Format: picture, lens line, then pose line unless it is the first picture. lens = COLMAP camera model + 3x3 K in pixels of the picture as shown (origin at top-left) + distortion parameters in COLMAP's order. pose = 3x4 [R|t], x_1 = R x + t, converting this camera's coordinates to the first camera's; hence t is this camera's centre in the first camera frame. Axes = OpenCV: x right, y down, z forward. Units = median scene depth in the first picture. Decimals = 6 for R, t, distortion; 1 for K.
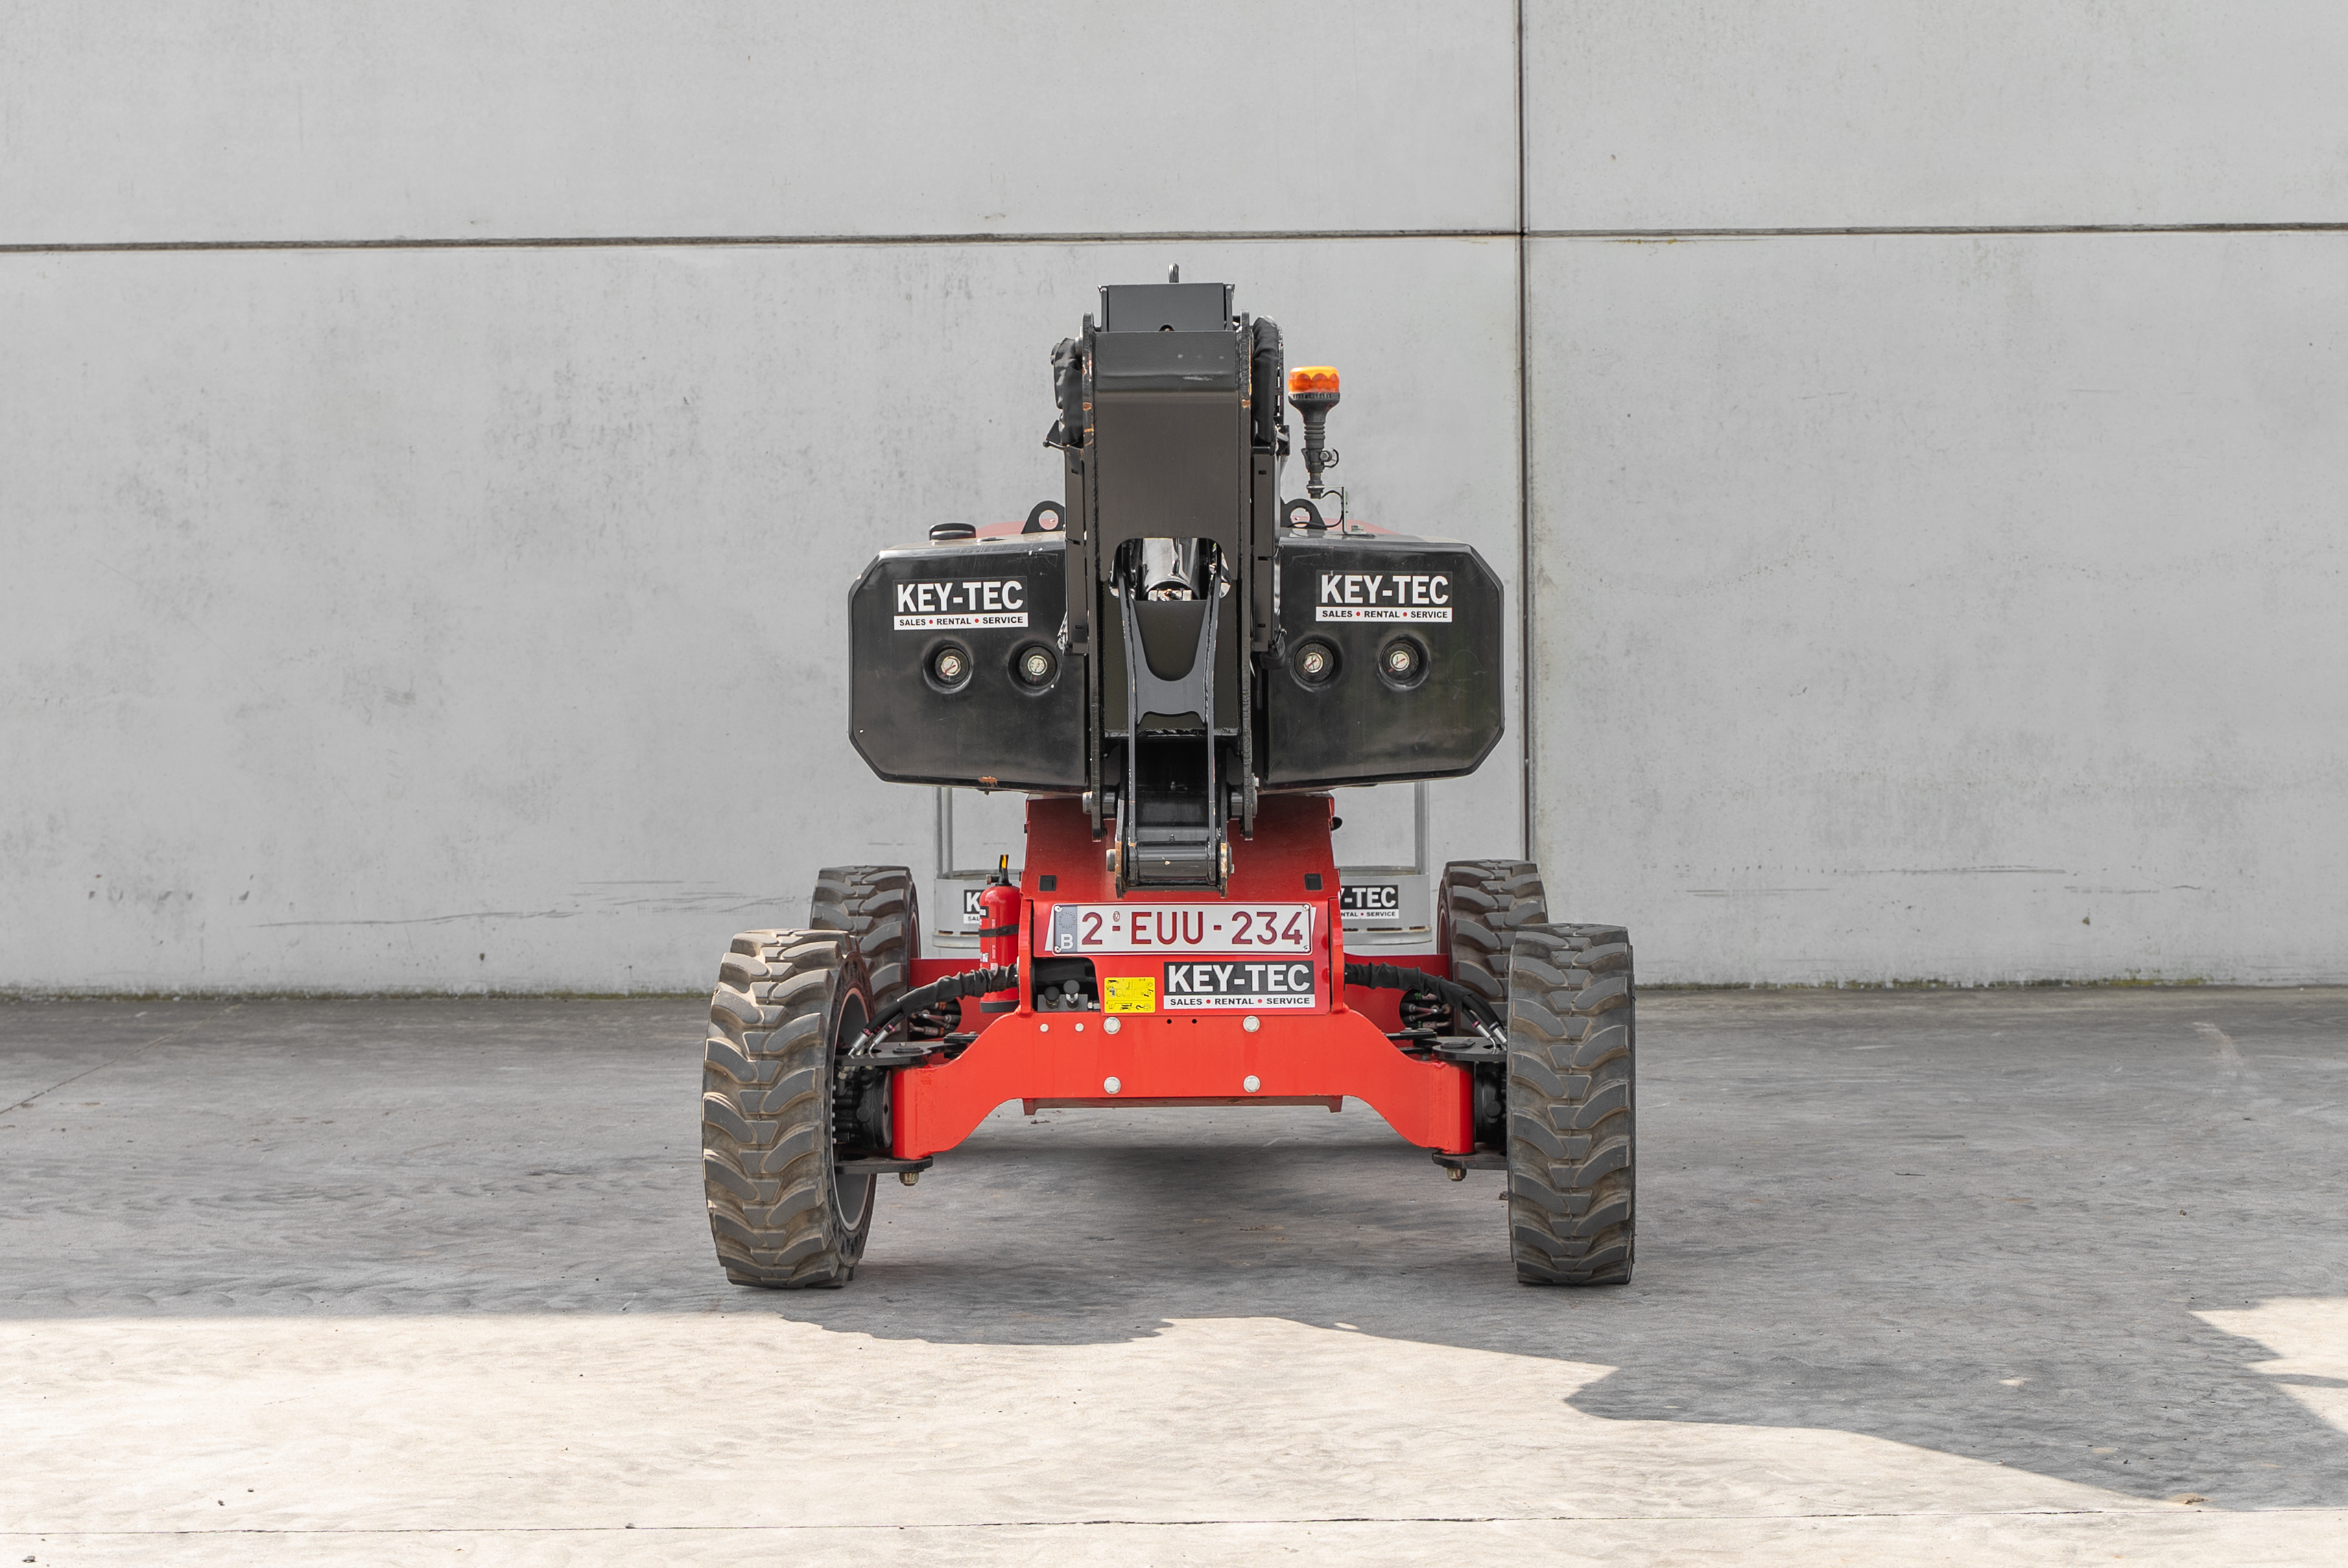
lens RADIAL K [[4150.3, 0, 1169.6], [0, 4150.3, 722.6], [0, 0, 1]] dist [-0.008059, 0.047451]
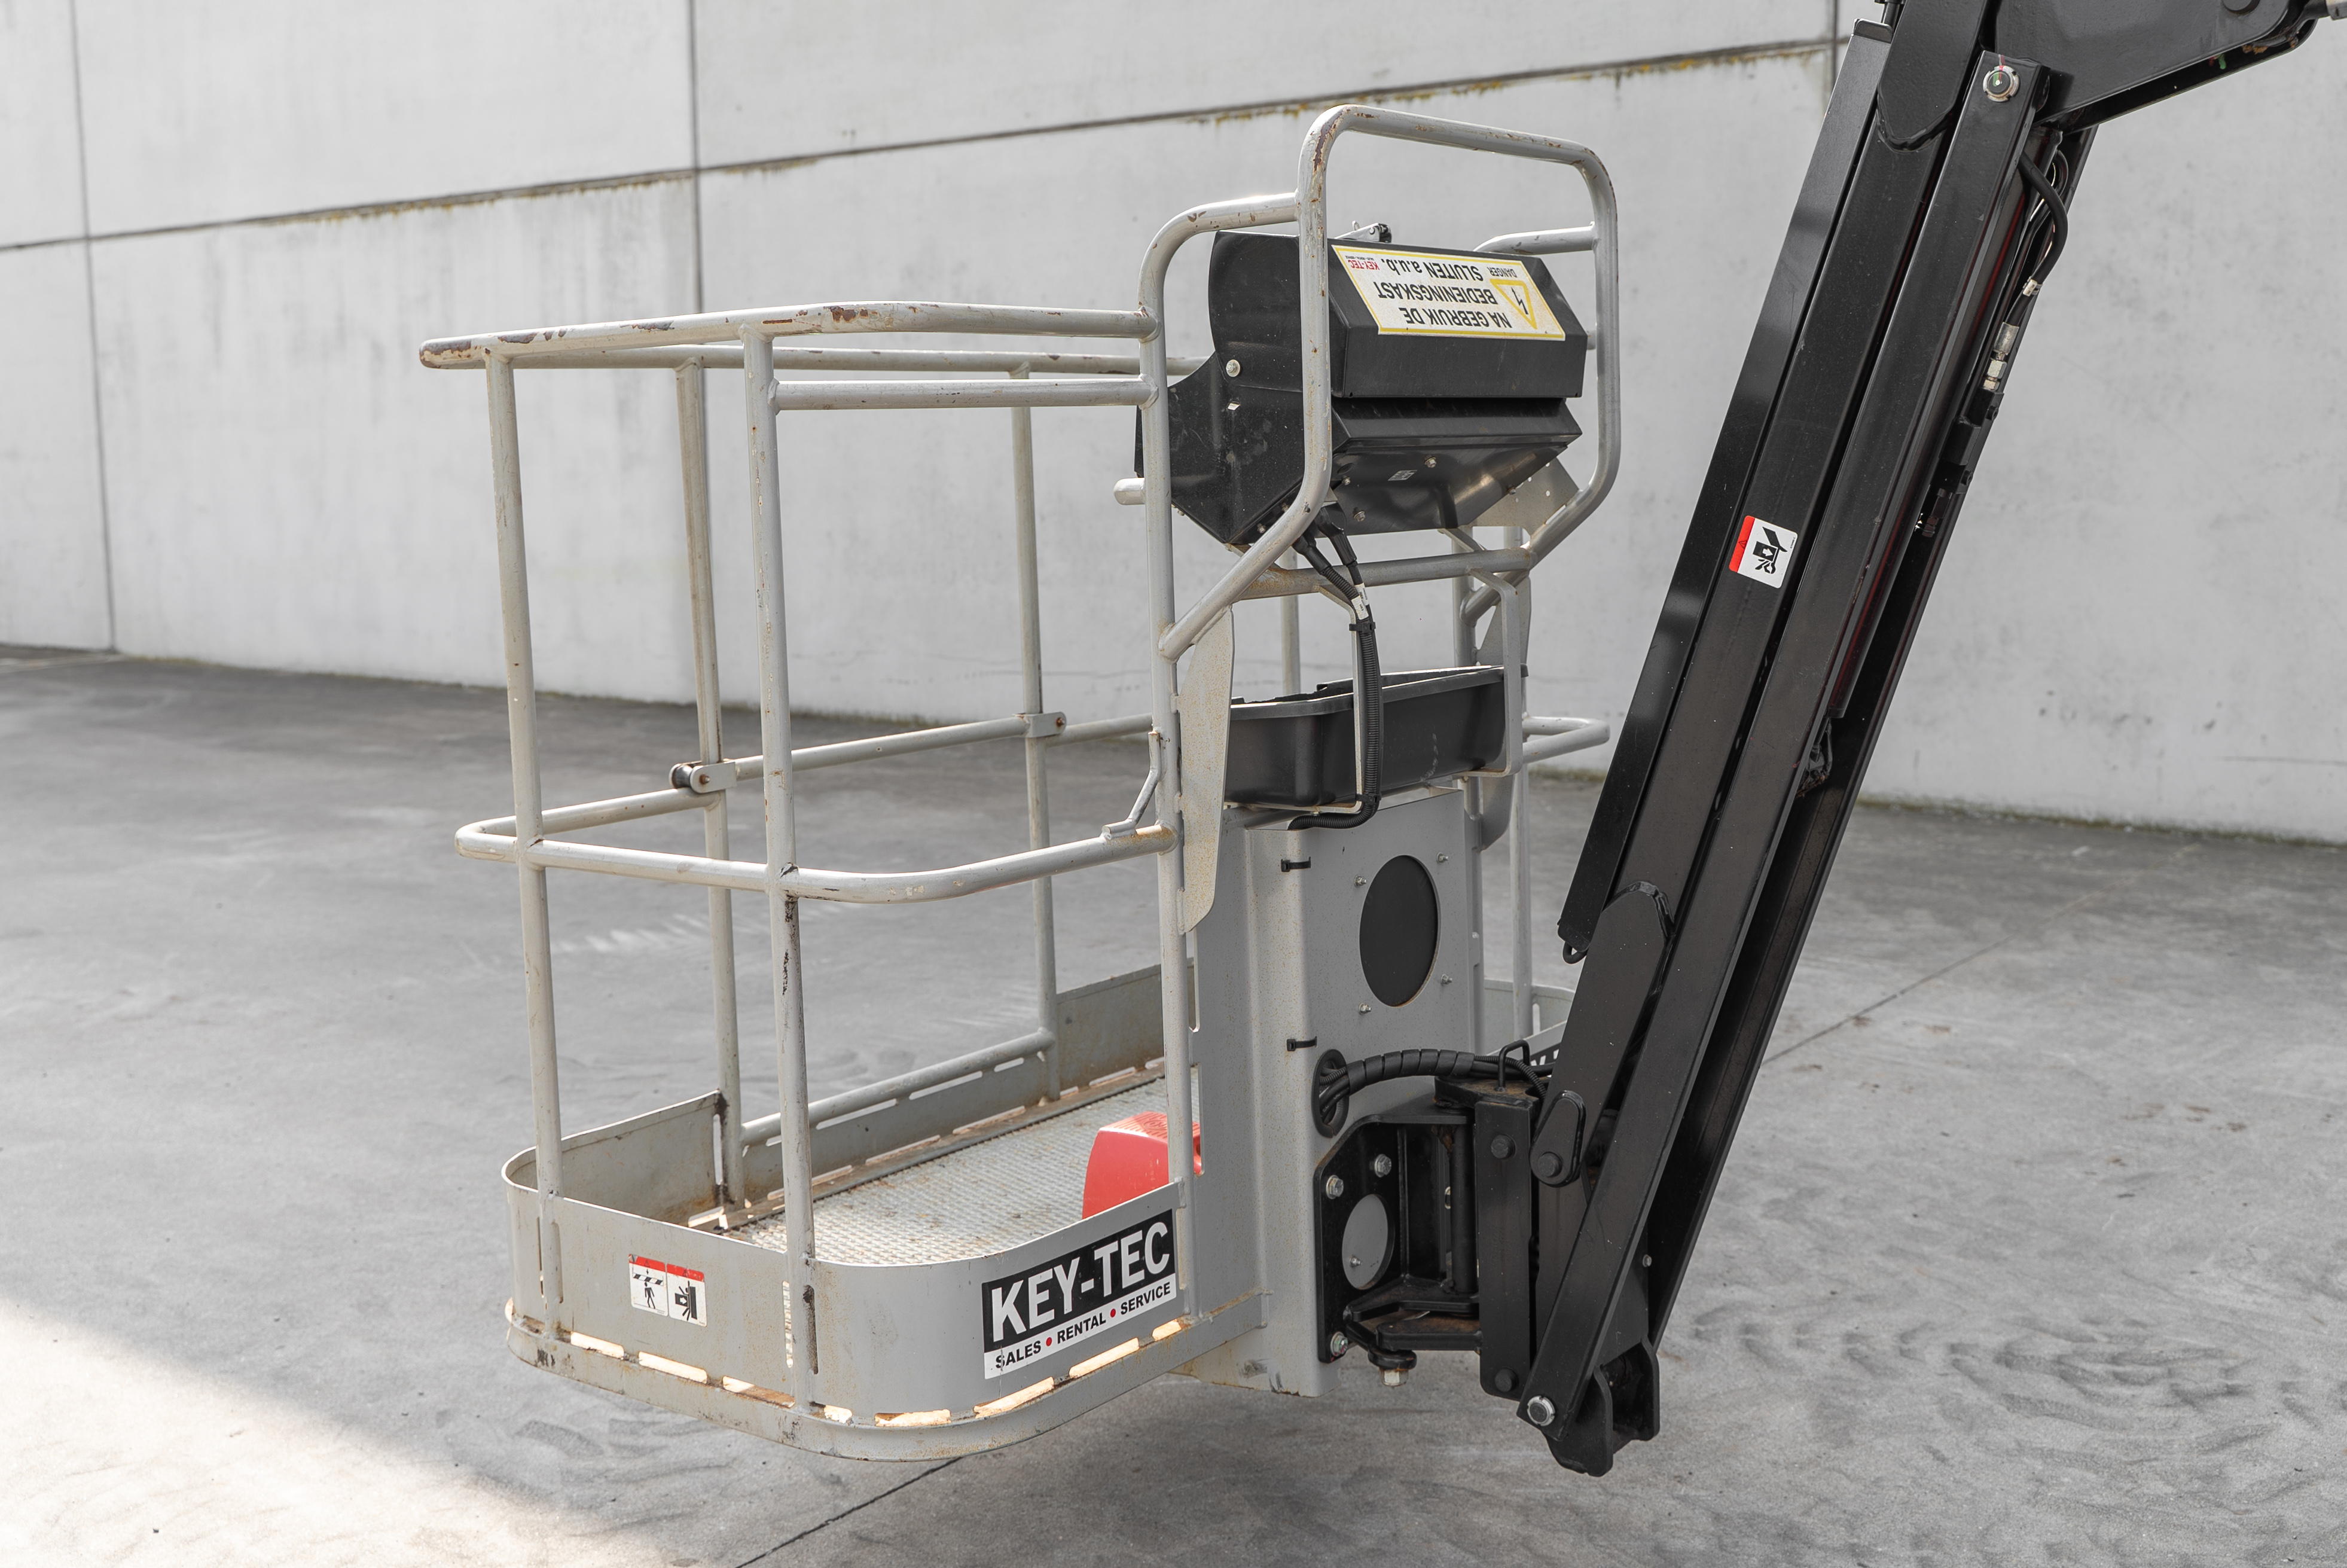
lens RADIAL K [[2516.0, 0, 1174.4], [0, 2516.0, 713.6], [0, 0, 1]] dist [0.005978, 0.005996]
pose [[0.794892, 0.066258, -0.603122, -0.090833], [-0.009734, 0.995284, 0.096510, -0.015694], [0.606672, -0.070844, 0.791789, 0.550029]]
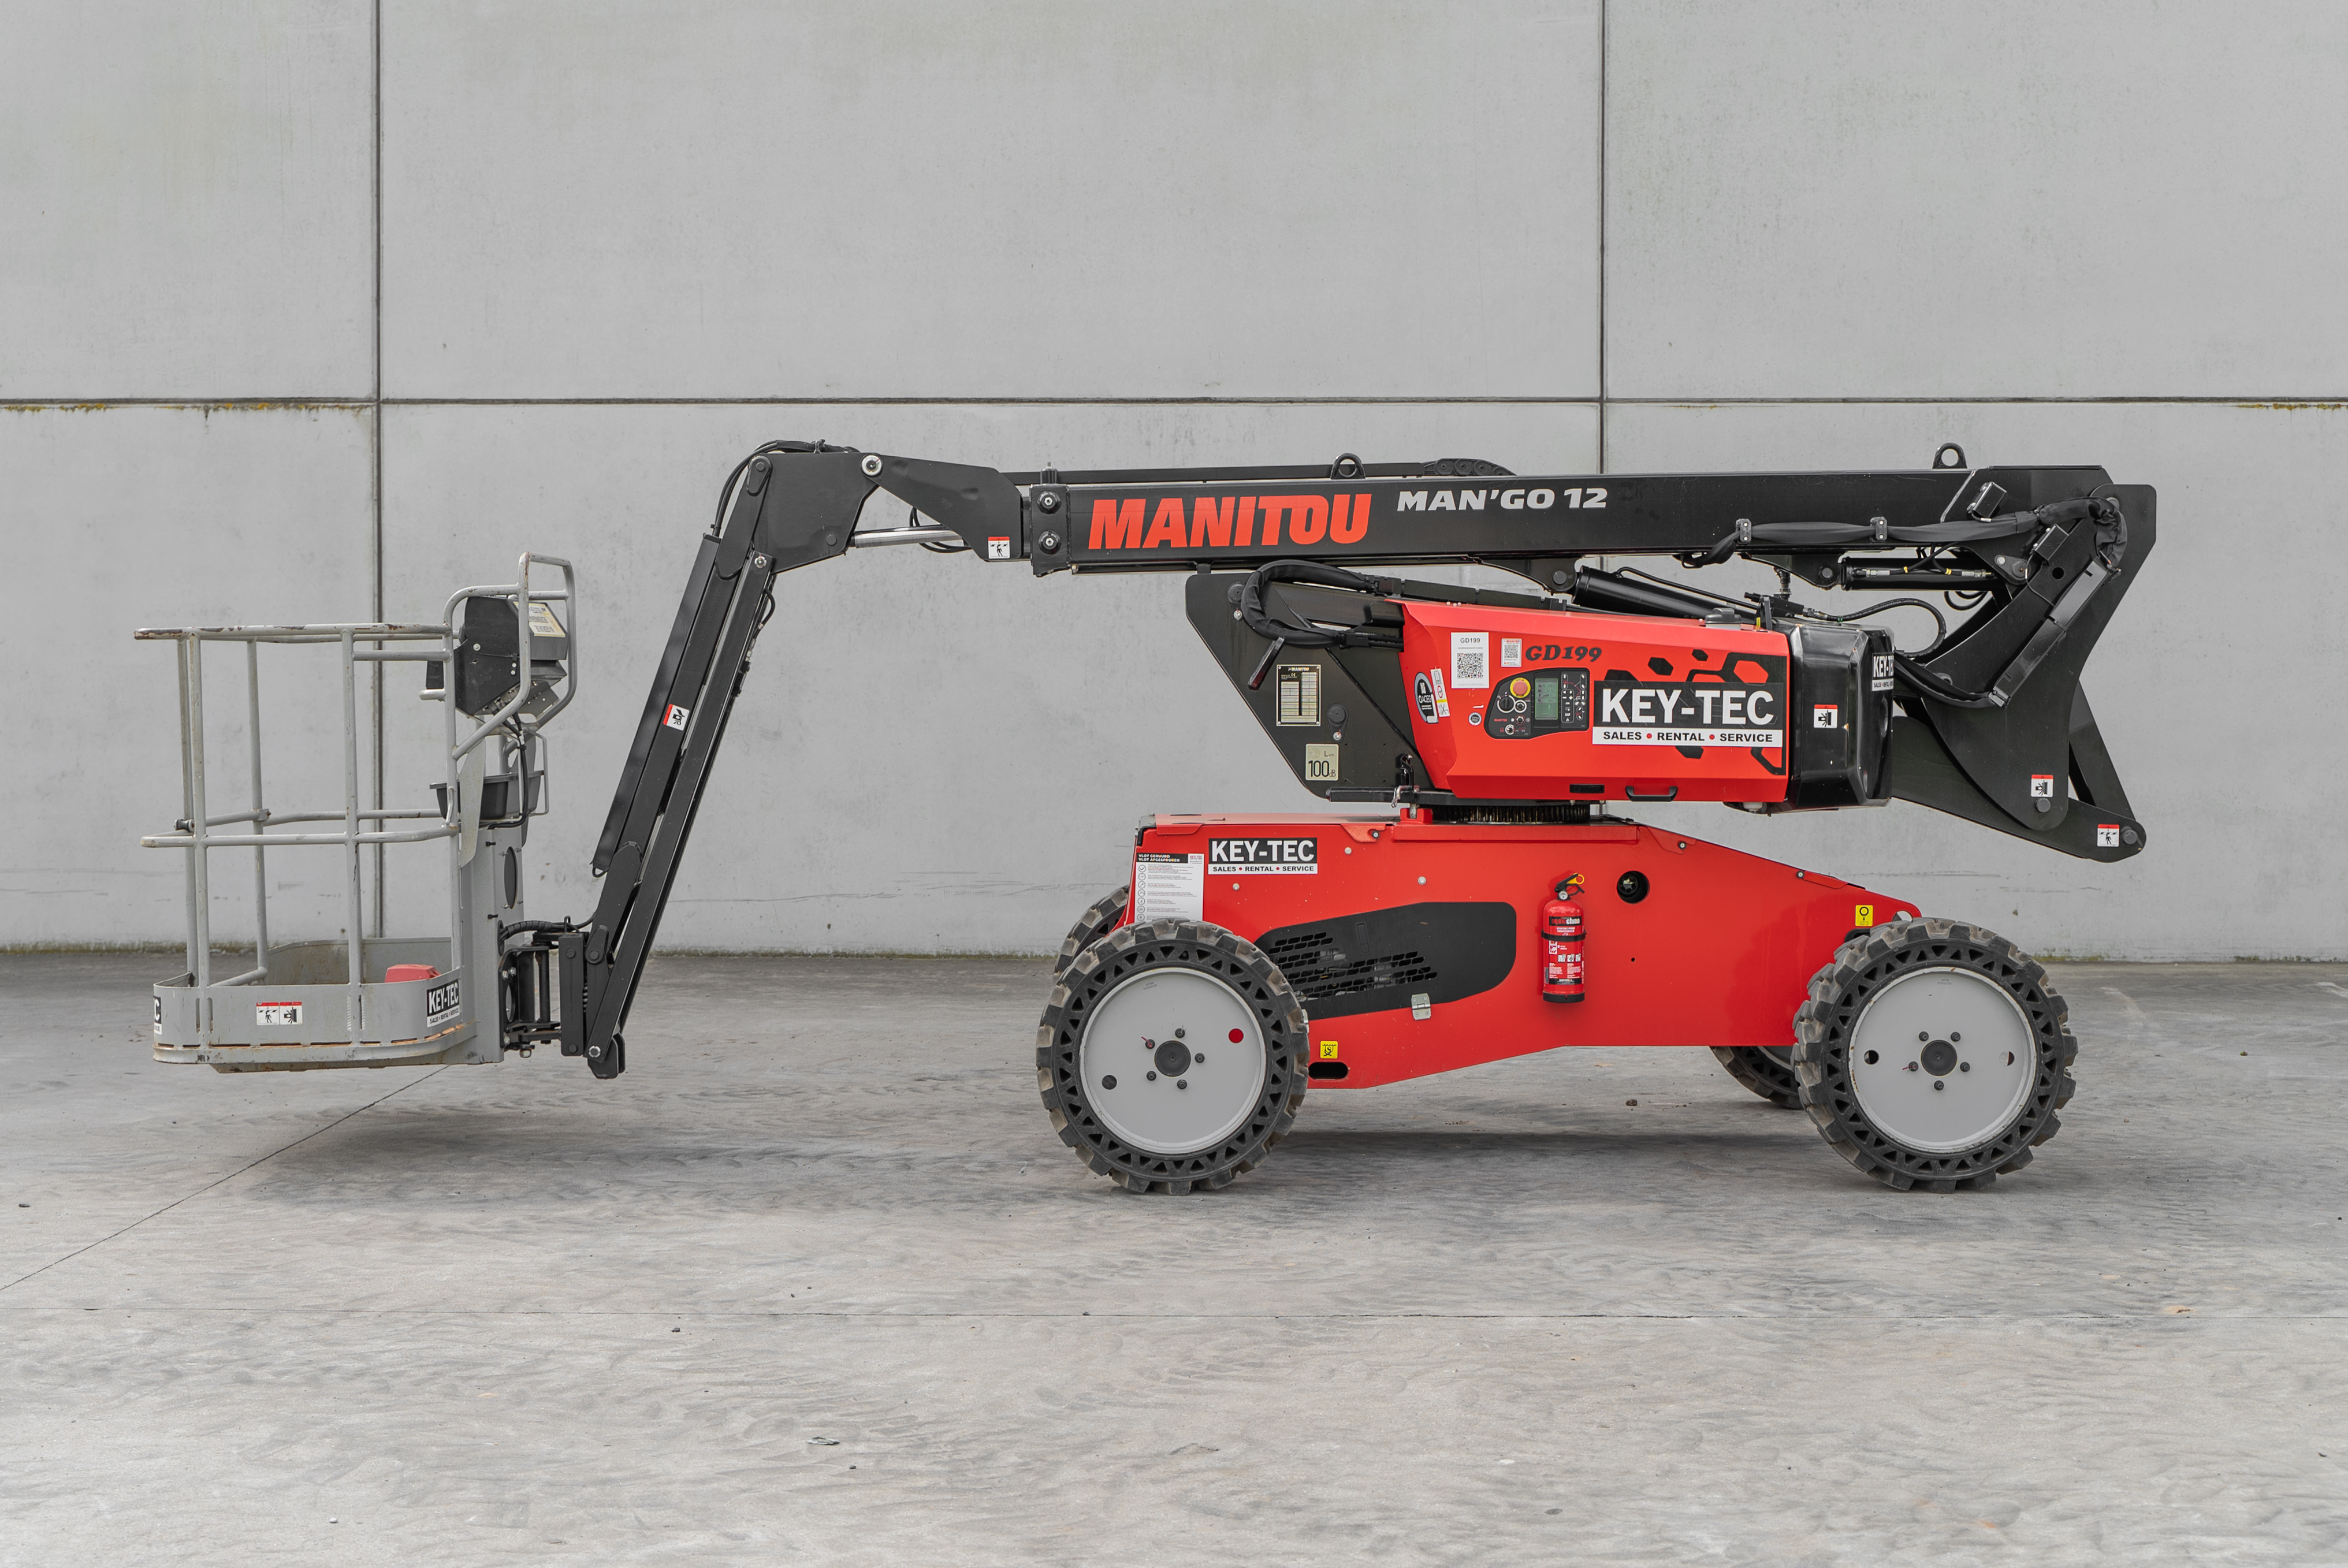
lens RADIAL K [[3189.8, 0, 1174.0], [0, 3189.8, 784.0], [0, 0, 1]] dist [-0.003157, 0.011195]
pose [[0.999808, 0.010072, -0.016823, -0.046380], [-0.009950, 0.999924, 0.007333, 0.001325], [0.016895, -0.007164, 0.999832, -0.055304]]
